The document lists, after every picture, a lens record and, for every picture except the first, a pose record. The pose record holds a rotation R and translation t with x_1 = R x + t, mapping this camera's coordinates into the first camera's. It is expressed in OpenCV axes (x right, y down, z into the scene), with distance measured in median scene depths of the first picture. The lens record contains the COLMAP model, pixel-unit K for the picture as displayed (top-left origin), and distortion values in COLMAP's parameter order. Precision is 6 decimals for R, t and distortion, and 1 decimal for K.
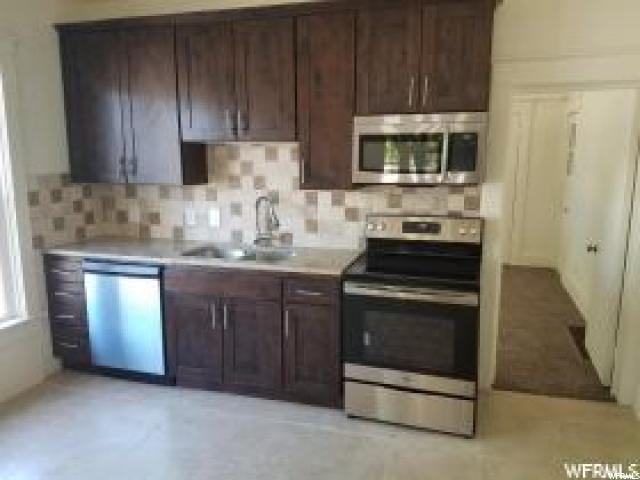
lens RADIAL K [[499.2, 0, 320.0], [0, 499.2, 240.0], [0, 0, 1]] dist [0.210360, -0.285105]
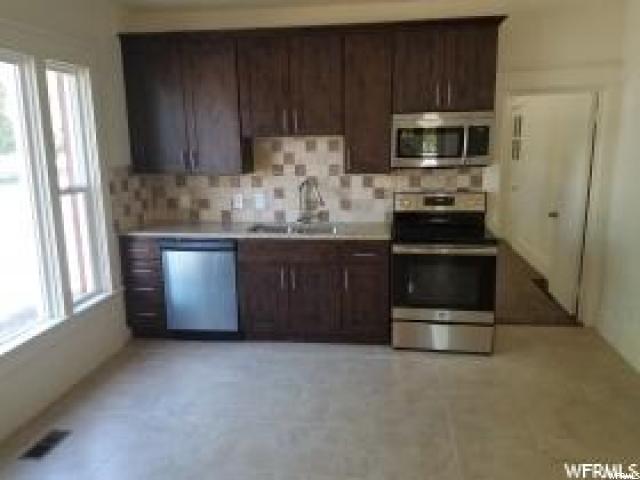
lens RADIAL K [[499.2, 0, 320.0], [0, 499.2, 240.0], [0, 0, 1]] dist [0.210360, -0.285105]
pose [[0.985975, -0.045116, 0.160681, -0.288686], [0.043002, 0.998937, 0.016608, 0.036544], [-0.161259, -0.009465, 0.986867, -0.202337]]
